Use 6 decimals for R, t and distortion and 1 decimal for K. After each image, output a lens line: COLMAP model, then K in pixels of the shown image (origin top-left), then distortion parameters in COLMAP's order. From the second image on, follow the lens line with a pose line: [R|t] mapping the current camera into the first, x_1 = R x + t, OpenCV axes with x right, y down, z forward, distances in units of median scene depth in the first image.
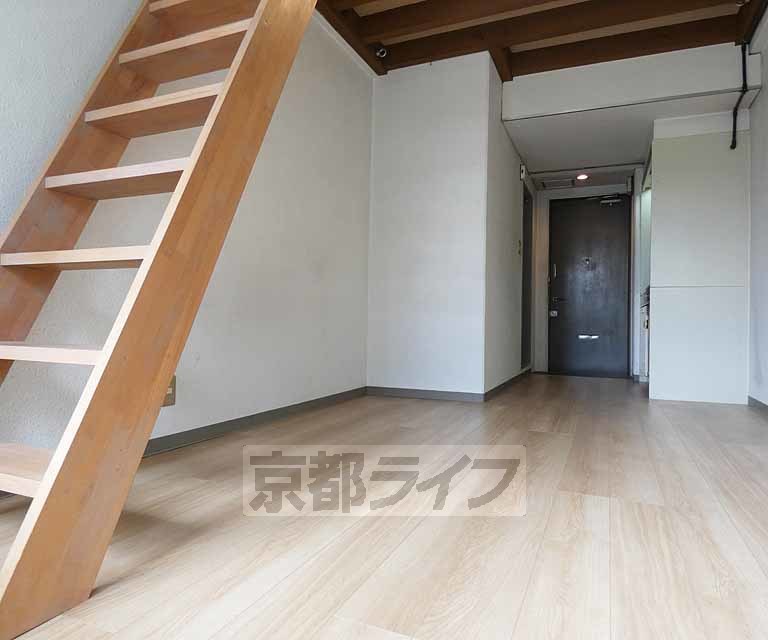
lens RADIAL K [[496.2, 0, 386.2], [0, 496.2, 317.8], [0, 0, 1]] dist [-0.016029, -0.003178]
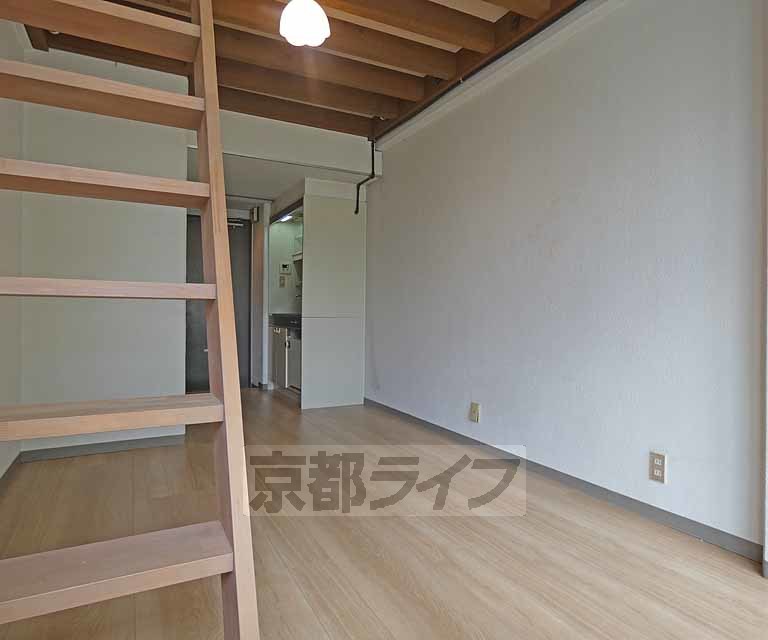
lens RADIAL K [[496.2, 0, 386.2], [0, 496.2, 317.8], [0, 0, 1]] dist [-0.016029, -0.003178]
pose [[0.630259, -0.014773, 0.776244, -0.290188], [-0.007028, 0.999669, 0.024732, -0.096385], [-0.776353, -0.021043, 0.629947, 0.084827]]
